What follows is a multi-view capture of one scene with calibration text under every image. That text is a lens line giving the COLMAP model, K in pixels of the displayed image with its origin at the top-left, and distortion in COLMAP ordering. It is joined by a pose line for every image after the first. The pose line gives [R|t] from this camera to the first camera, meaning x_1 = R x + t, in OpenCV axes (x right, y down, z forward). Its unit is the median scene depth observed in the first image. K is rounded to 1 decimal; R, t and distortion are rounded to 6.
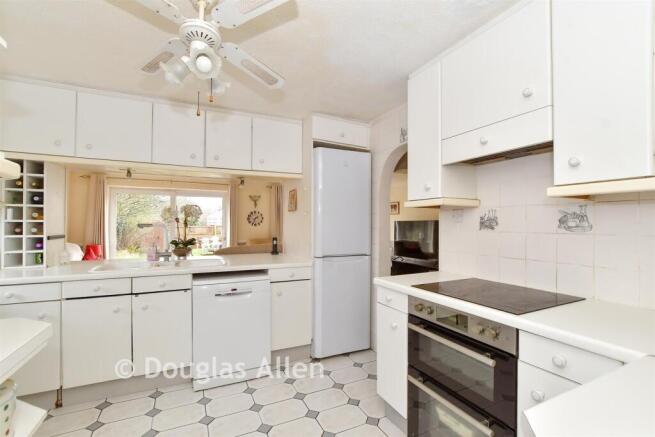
lens RADIAL K [[289.2, 0, 332.9], [0, 289.2, 221.1], [0, 0, 1]] dist [-0.002843, -0.000314]
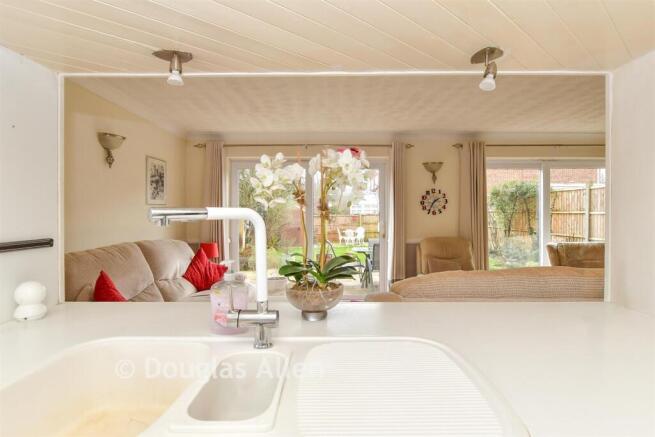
lens RADIAL K [[348.6, 0, 331.1], [0, 348.6, 215.6], [0, 0, 1]] dist [0.002644, 0.000234]
pose [[0.895568, -0.001739, -0.444921, -0.141828], [0.010547, 0.999794, 0.017323, 0.004210], [0.444799, -0.020206, 0.895402, 0.281655]]
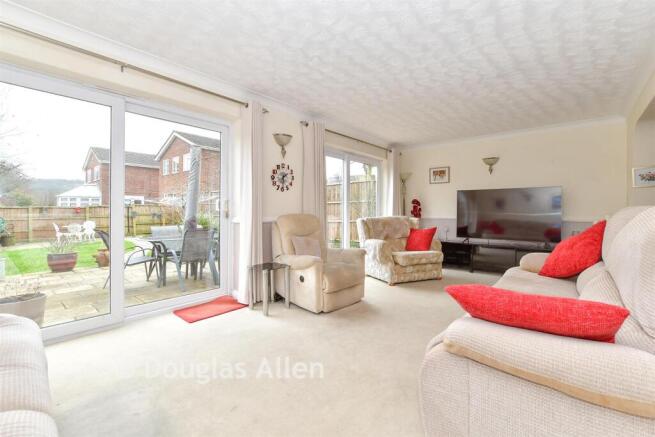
lens RADIAL K [[289.2, 0, 327.3], [0, 289.2, 217.8], [0, 0, 1]] dist [-0.002843, -0.000314]
pose [[0.930394, -0.009343, 0.366441, -0.391429], [-0.004308, 0.999327, 0.036416, 0.046660], [-0.366535, -0.035460, 0.929728, 0.460243]]
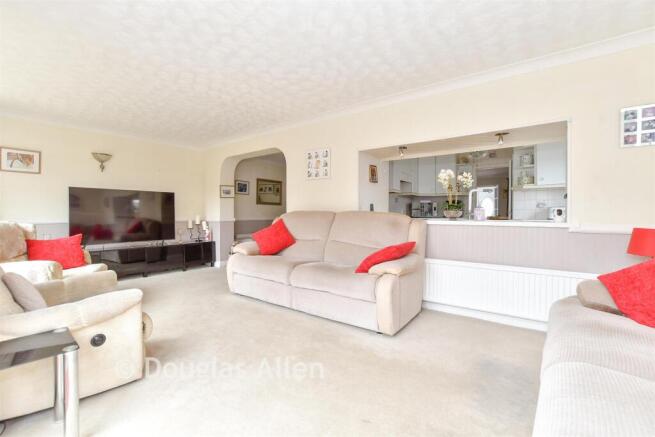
lens RADIAL K [[289.2, 0, 326.9], [0, 289.2, 214.9], [0, 0, 1]] dist [-0.002843, -0.000314]
pose [[-0.420684, -0.009779, 0.907154, -0.566004], [-0.008912, 0.999938, 0.006647, 0.051221], [-0.907163, -0.005288, -0.420745, 0.826837]]
